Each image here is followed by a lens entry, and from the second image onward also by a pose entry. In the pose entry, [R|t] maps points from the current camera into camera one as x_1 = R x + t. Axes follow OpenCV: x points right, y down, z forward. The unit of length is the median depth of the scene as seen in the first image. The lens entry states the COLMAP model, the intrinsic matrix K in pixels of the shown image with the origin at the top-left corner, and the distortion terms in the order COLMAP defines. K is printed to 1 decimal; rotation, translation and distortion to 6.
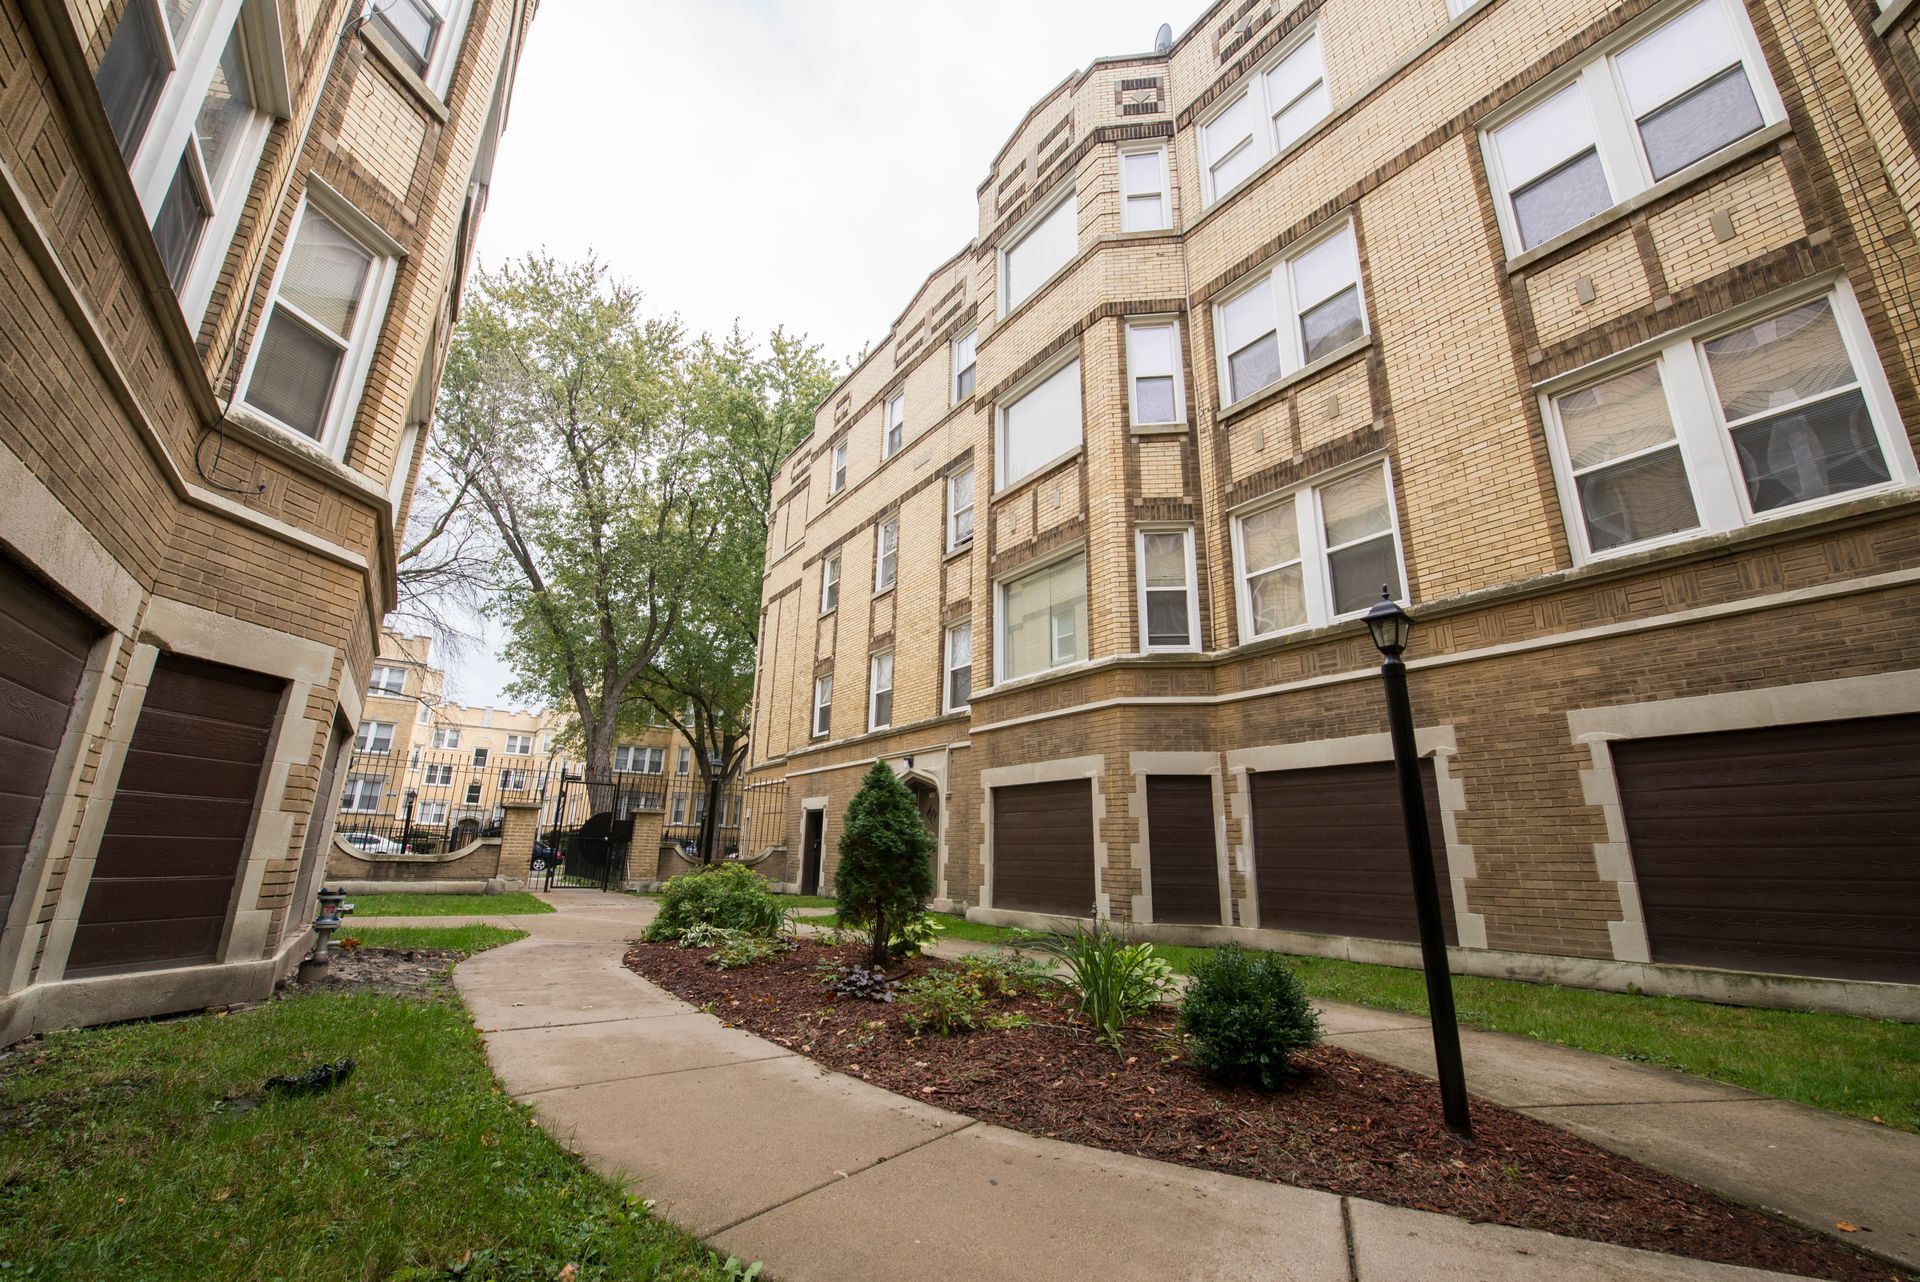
lens RADIAL K [[769.7, 0, 952.9], [0, 769.7, 640.7], [0, 0, 1]] dist [-0.008996, -0.000531]
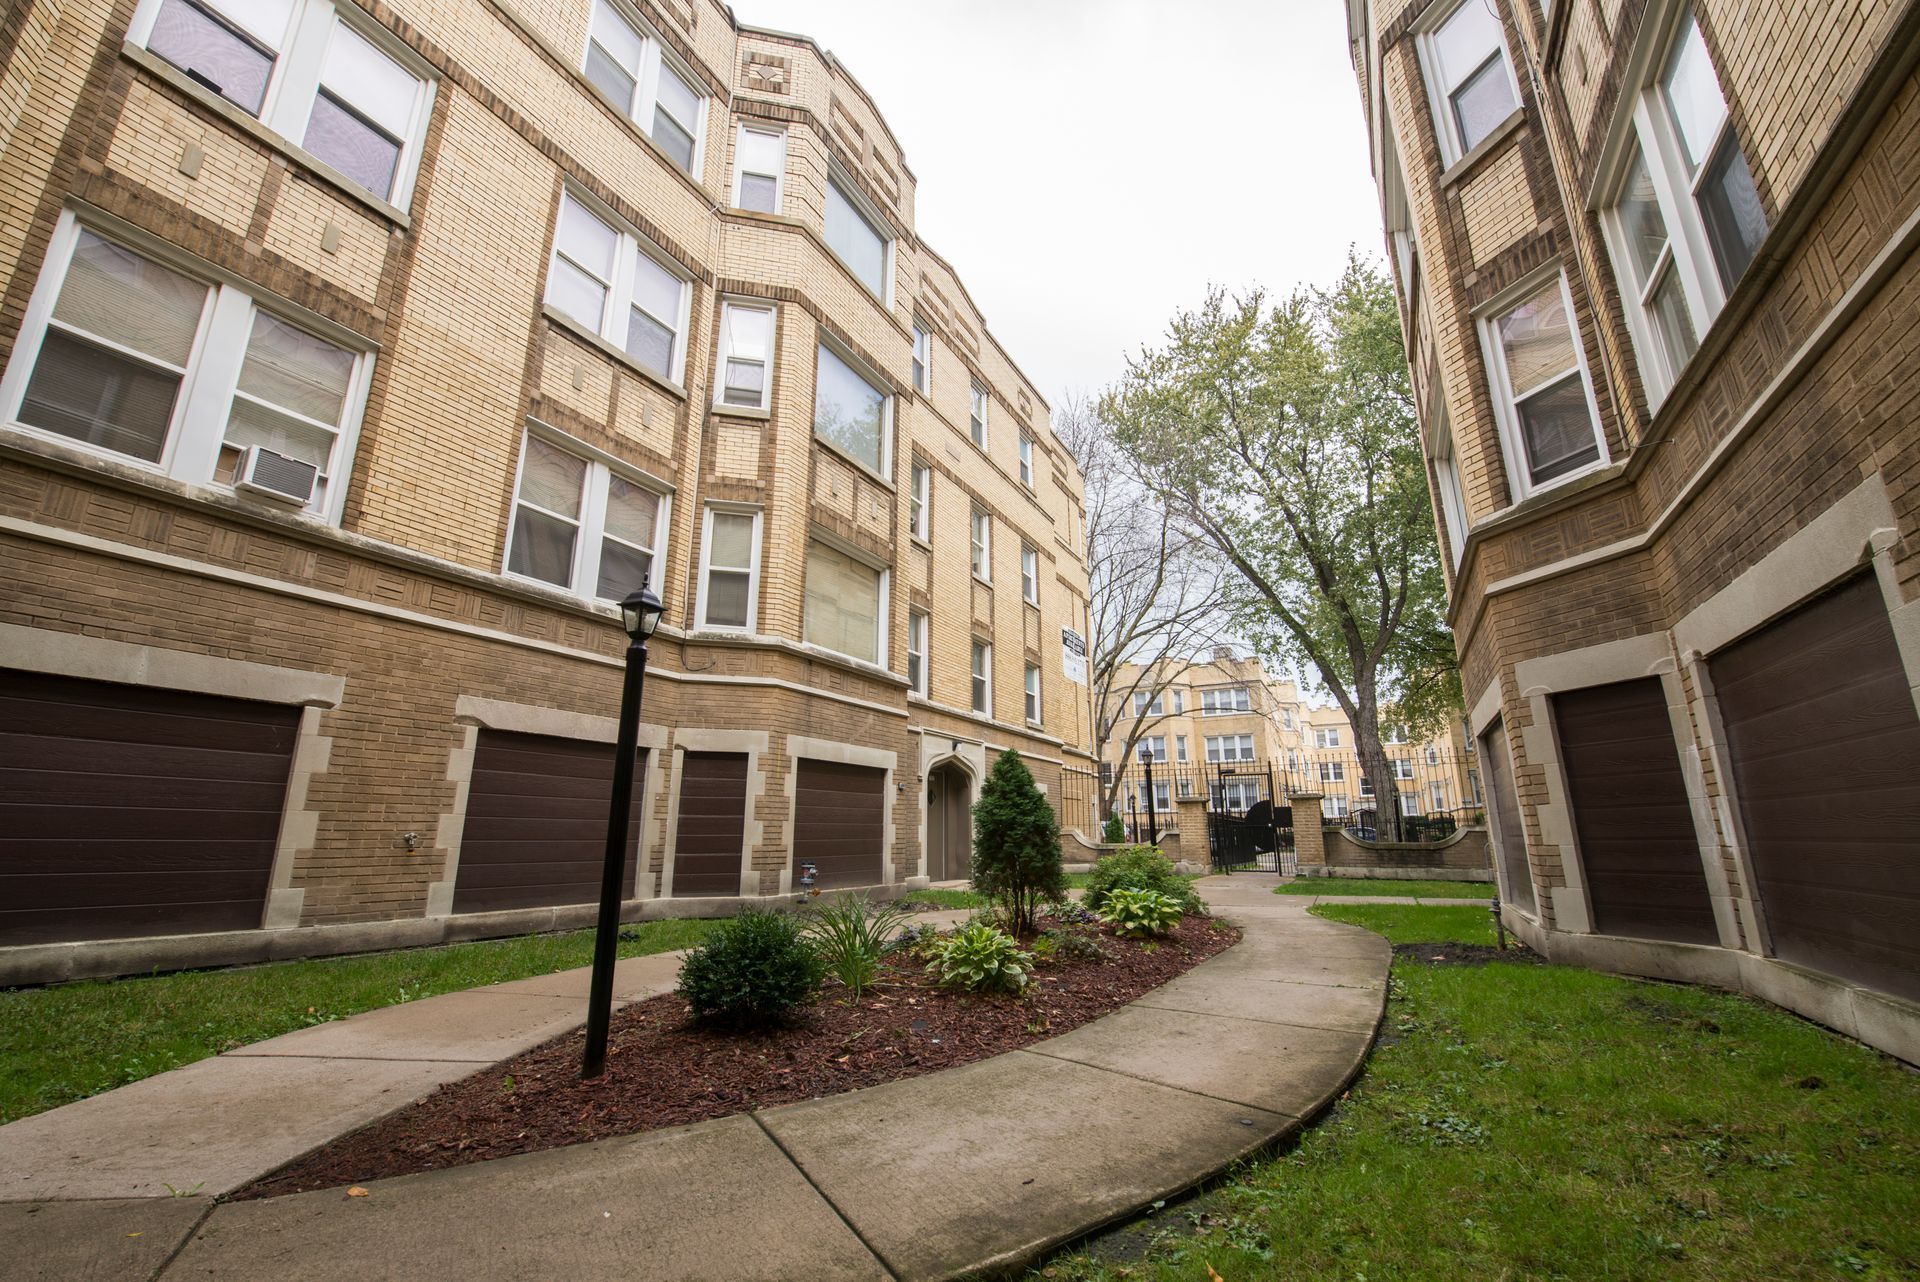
lens RADIAL K [[769.7, 0, 958.9], [0, 769.7, 643.2], [0, 0, 1]] dist [-0.008996, -0.000531]
pose [[0.438175, -0.240827, -0.866028, 0.557974], [0.254587, 0.957242, -0.137381, 0.093943], [0.862084, -0.160283, 0.480751, 0.285072]]
